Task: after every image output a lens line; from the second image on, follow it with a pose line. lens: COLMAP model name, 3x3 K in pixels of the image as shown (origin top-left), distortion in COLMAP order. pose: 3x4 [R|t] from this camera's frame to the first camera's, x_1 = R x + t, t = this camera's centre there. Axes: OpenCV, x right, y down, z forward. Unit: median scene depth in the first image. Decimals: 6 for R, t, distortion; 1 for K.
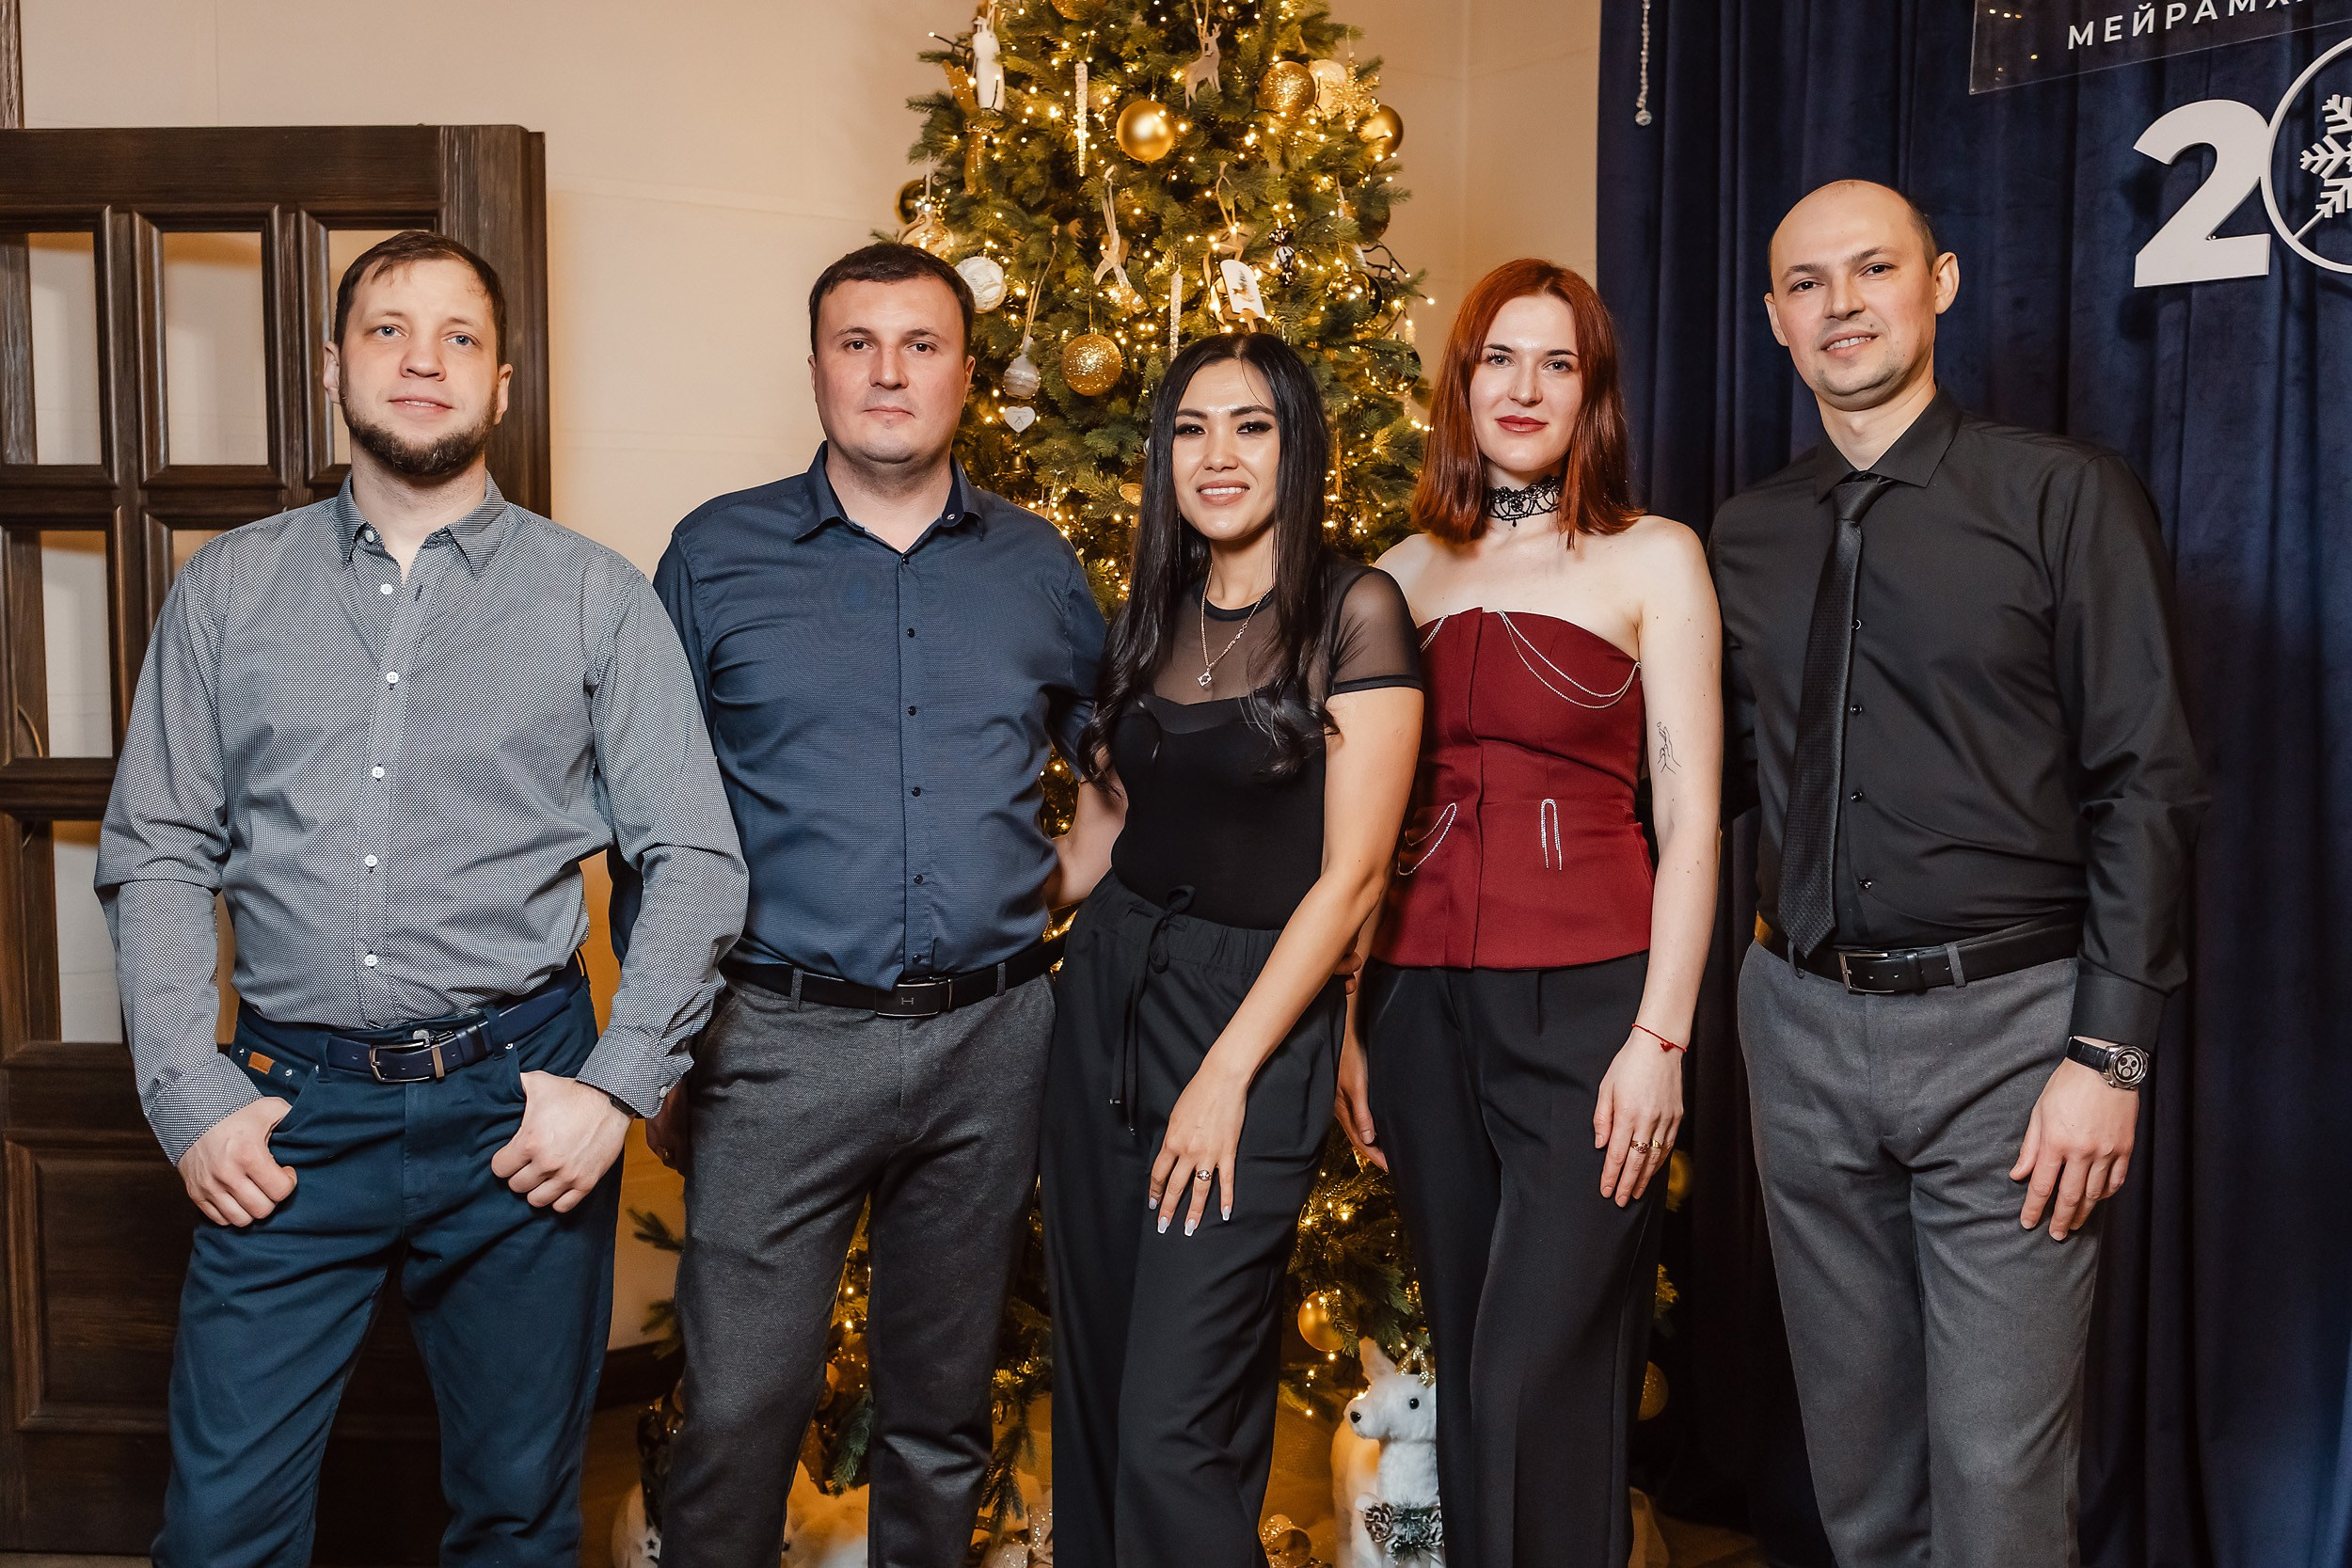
lens RADIAL K [[2428.1, 0, 1167.0], [0, 2428.1, 781.2], [0, 0, 1]] dist [0.014900, 0.000000]
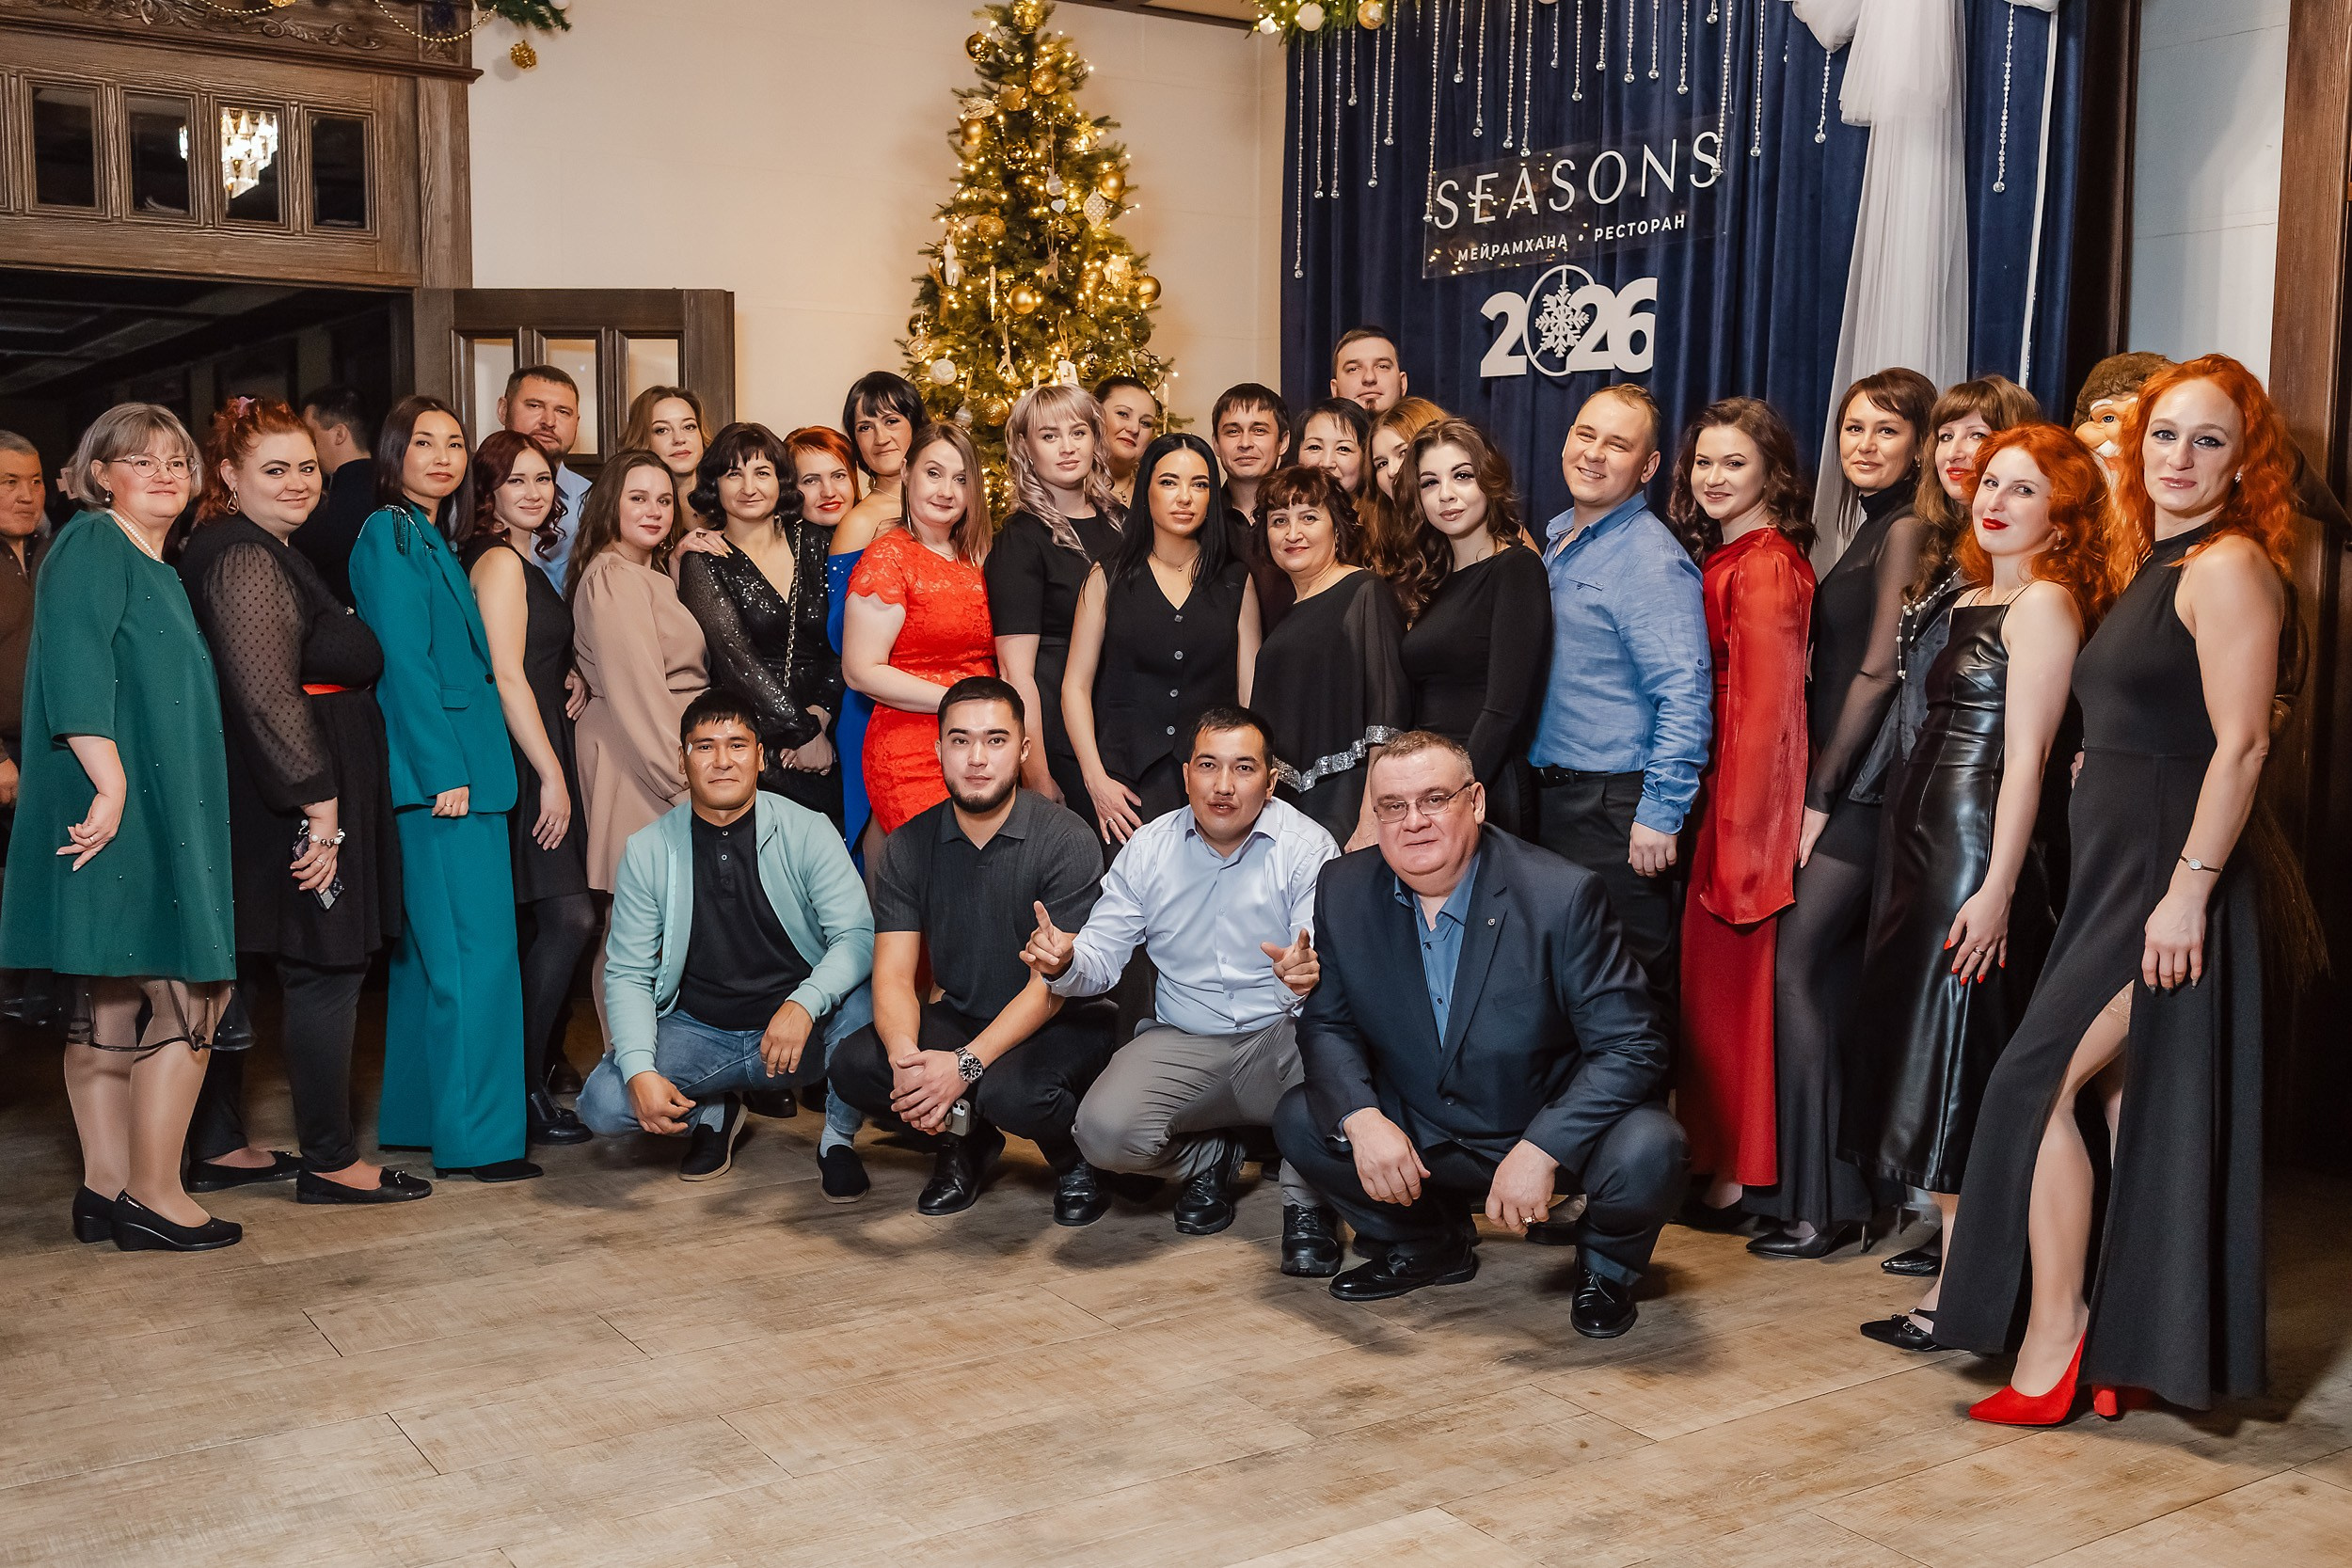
lens RADIAL K [[2428.1, 0, 1185.1], [0, 2428.1, 785.8], [0, 0, 1]] dist [0.014900, 0.000000]
pose [[0.999836, 0.006905, -0.016716, 0.165507], [-0.006532, 0.999730, 0.022286, 0.103467], [0.016866, -0.022173, 0.999612, -1.083125]]
